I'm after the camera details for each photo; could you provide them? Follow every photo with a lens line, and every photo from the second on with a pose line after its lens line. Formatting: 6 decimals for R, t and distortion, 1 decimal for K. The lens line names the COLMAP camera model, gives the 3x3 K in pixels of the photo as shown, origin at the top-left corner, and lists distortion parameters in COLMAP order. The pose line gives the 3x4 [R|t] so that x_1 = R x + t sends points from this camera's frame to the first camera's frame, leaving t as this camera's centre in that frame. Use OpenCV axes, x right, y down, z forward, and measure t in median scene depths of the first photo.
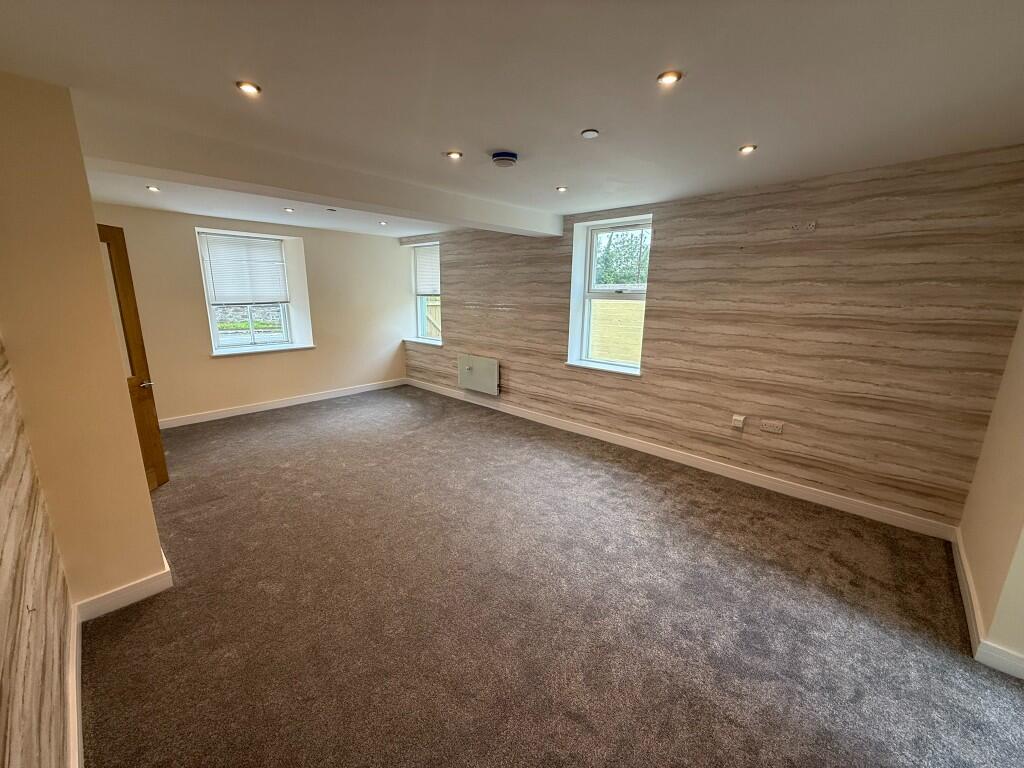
lens RADIAL K [[407.5, 0, 530.7], [0, 407.5, 379.9], [0, 0, 1]] dist [-0.016040, -0.000070]
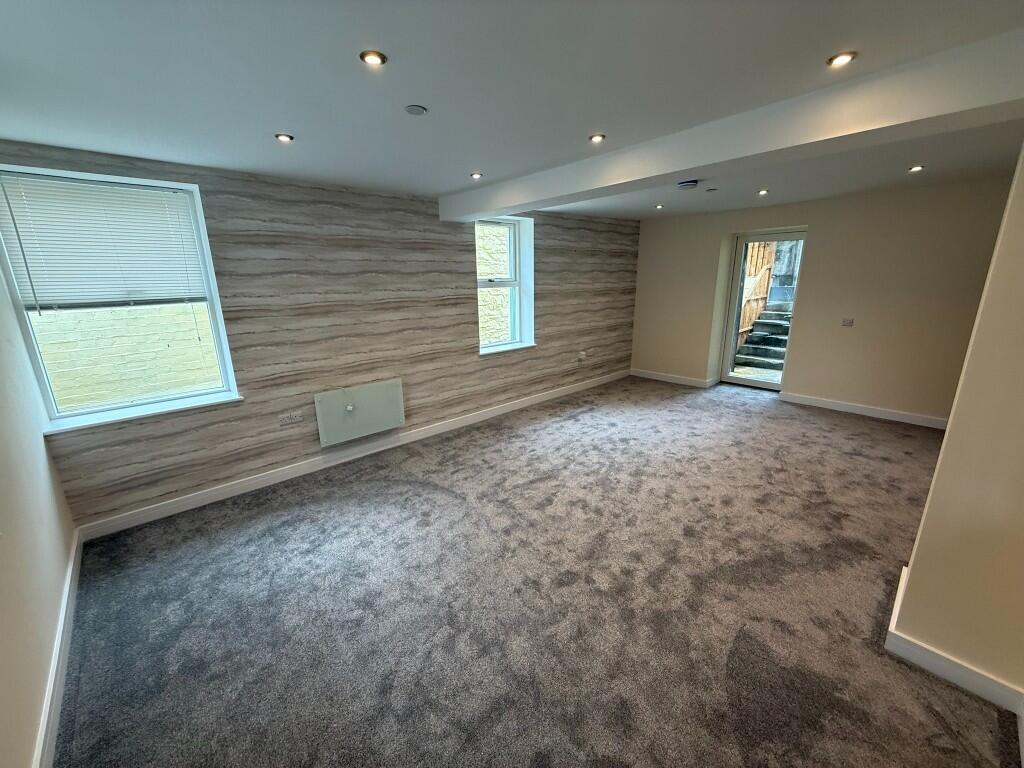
lens RADIAL K [[408.7, 0, 510.0], [0, 408.7, 384.0], [0, 0, 1]] dist [-0.000595, -0.000184]
pose [[0.100634, -0.256865, 0.961194, -0.883555], [0.237848, 0.944296, 0.227448, -0.181188], [-0.966075, 0.205729, 0.156124, 0.784162]]
